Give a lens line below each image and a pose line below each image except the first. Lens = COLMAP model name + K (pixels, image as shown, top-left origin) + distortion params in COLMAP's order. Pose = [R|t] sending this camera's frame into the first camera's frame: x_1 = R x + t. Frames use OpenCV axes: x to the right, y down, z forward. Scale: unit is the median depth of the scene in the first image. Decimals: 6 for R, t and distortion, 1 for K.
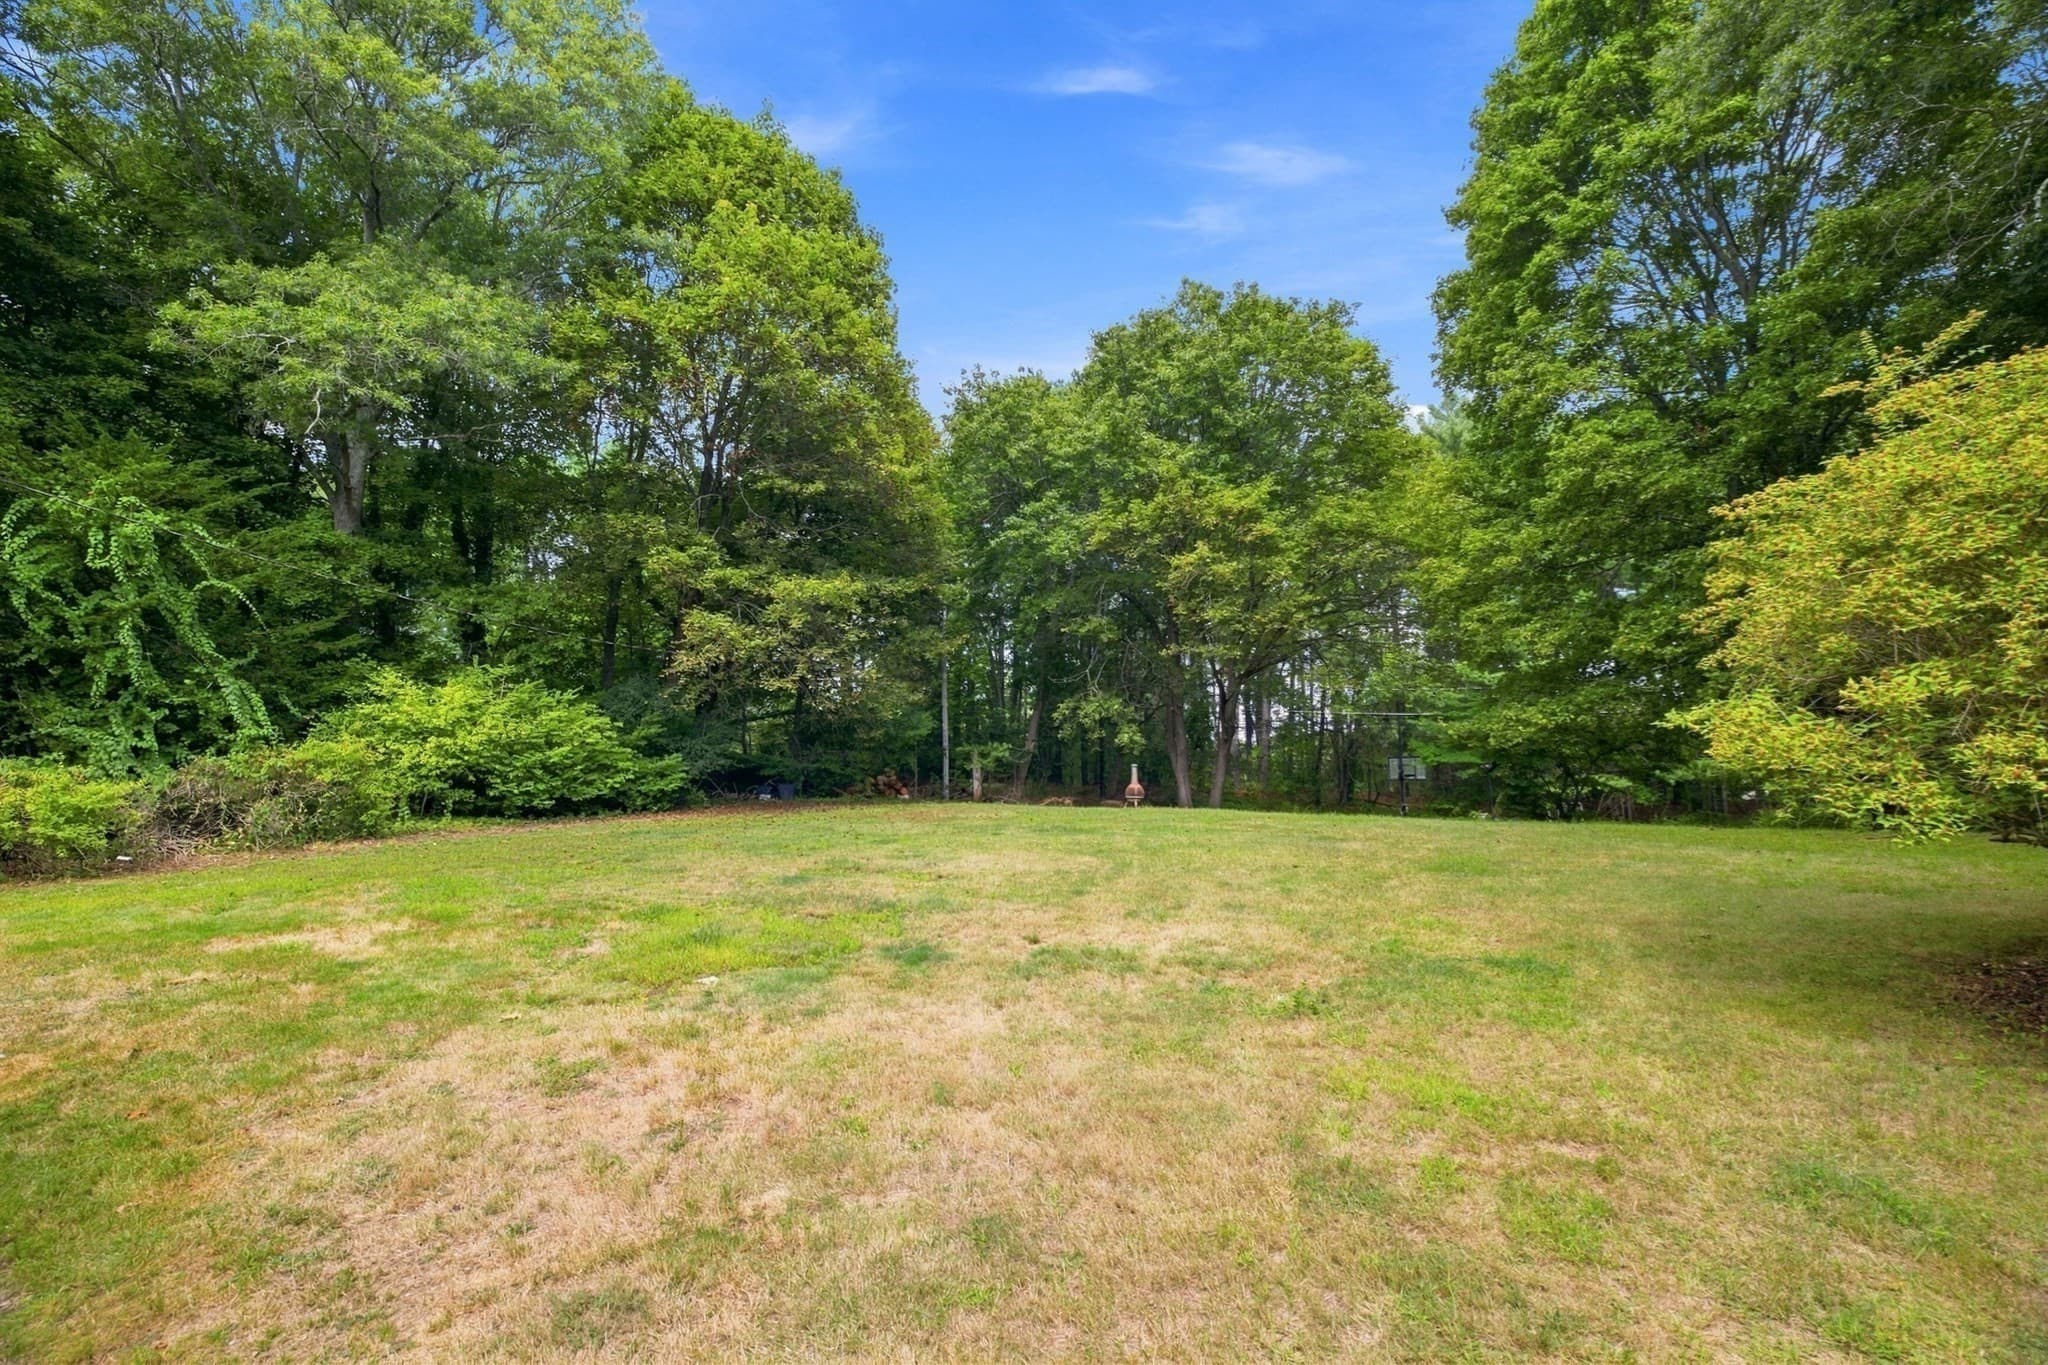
lens RADIAL K [[893.9, 0, 1024.0], [0, 893.9, 682.5], [0, 0, 1]] dist [0.002072, 0.000402]
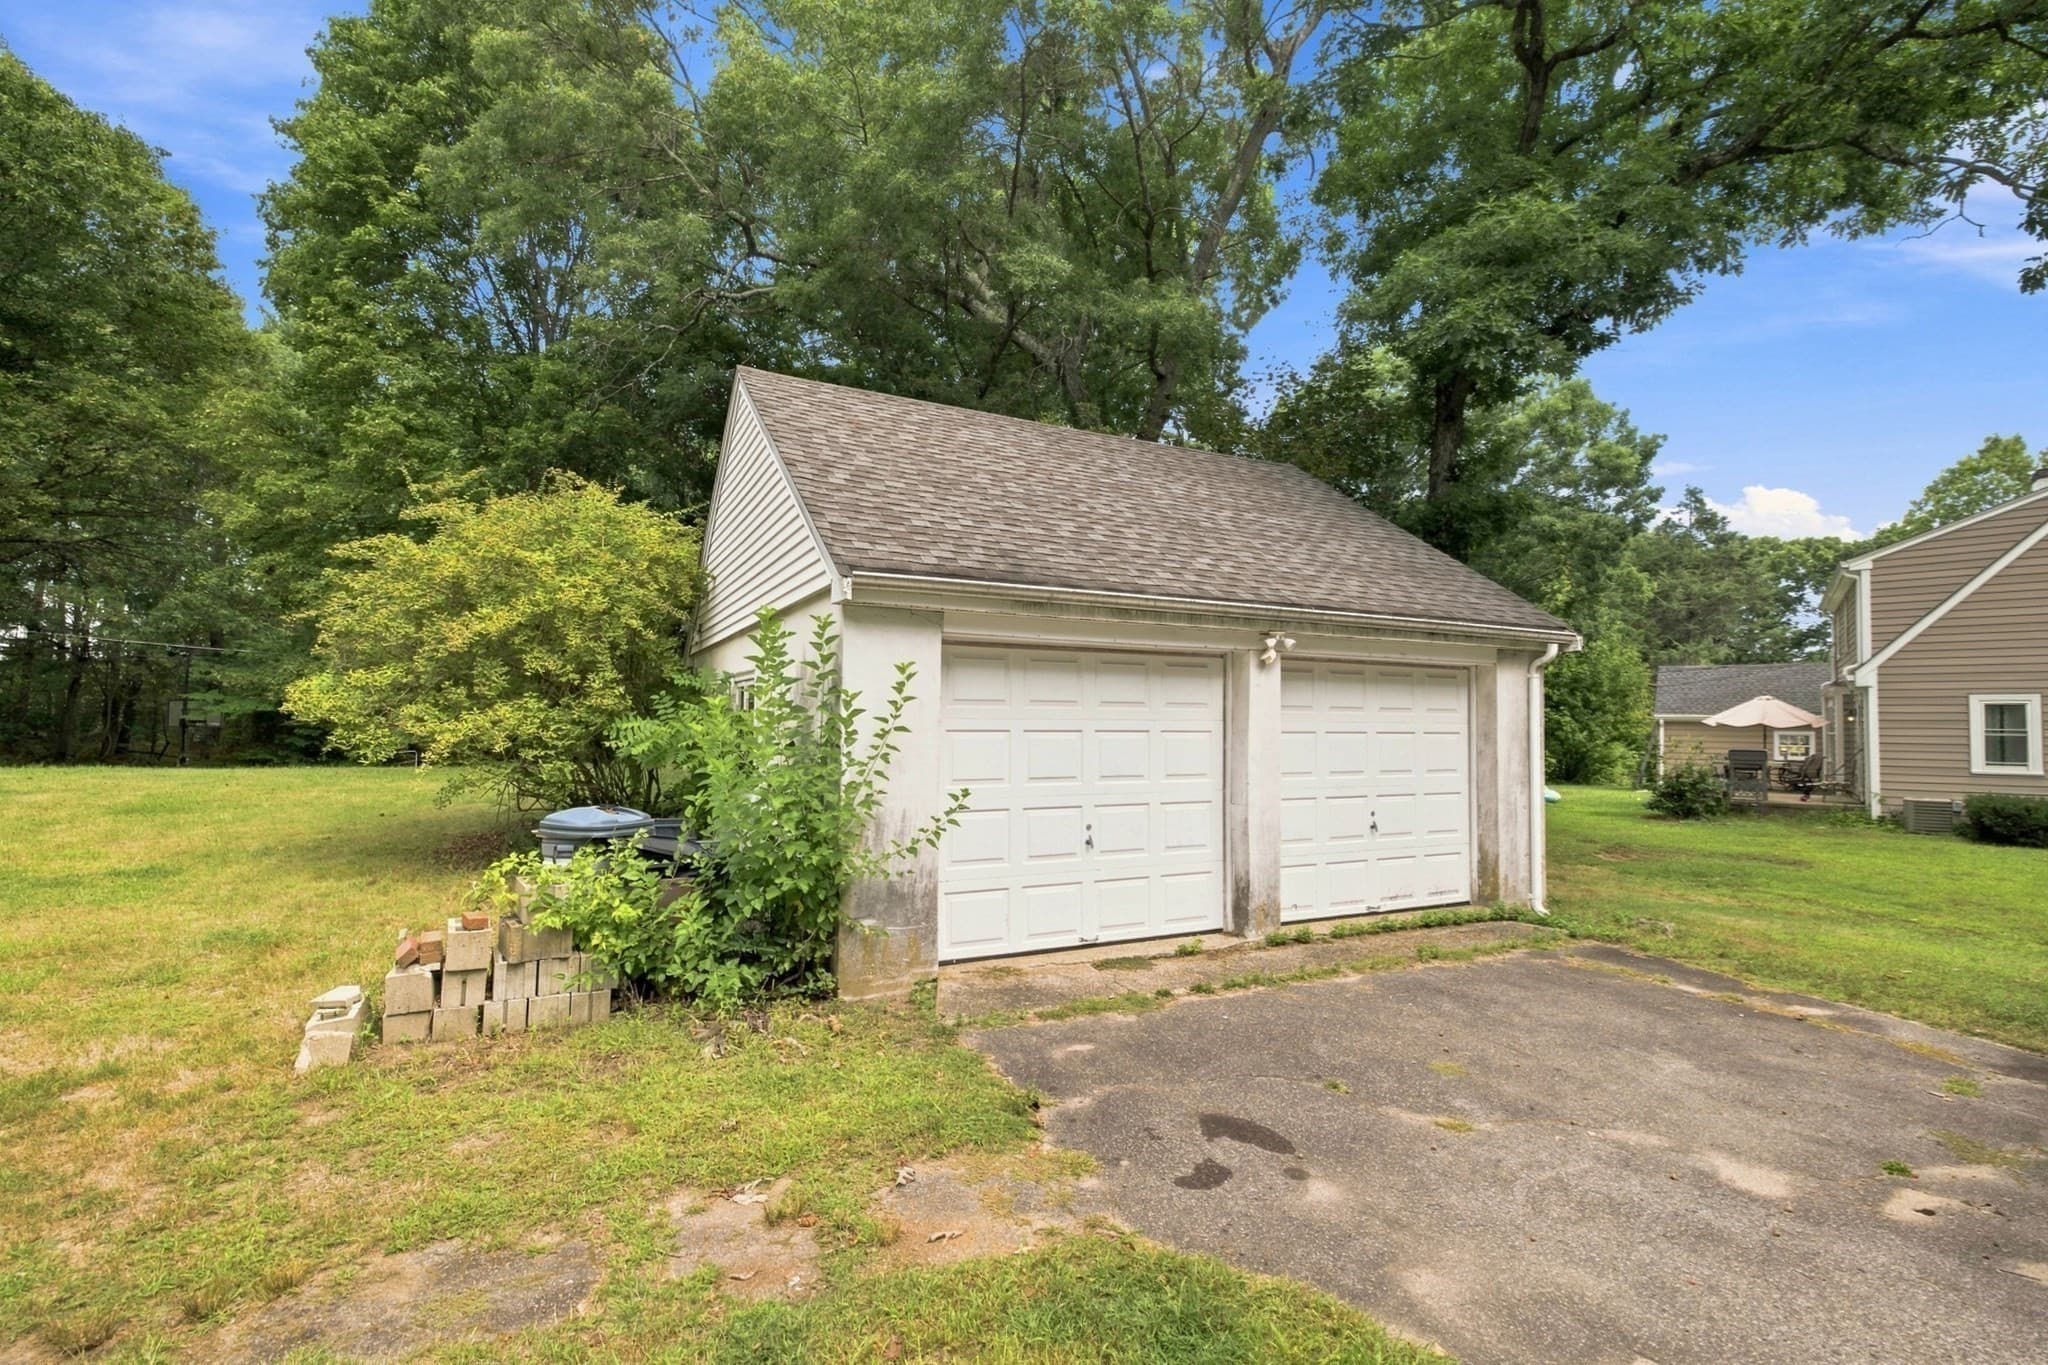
lens RADIAL K [[893.9, 0, 1024.0], [0, 893.9, 682.5], [0, 0, 1]] dist [0.002072, 0.000402]
pose [[0.436801, 0.030894, 0.899027, -0.008221], [-0.088972, 0.995993, 0.009001, -0.018209], [-0.895147, -0.083919, 0.437800, -0.137032]]
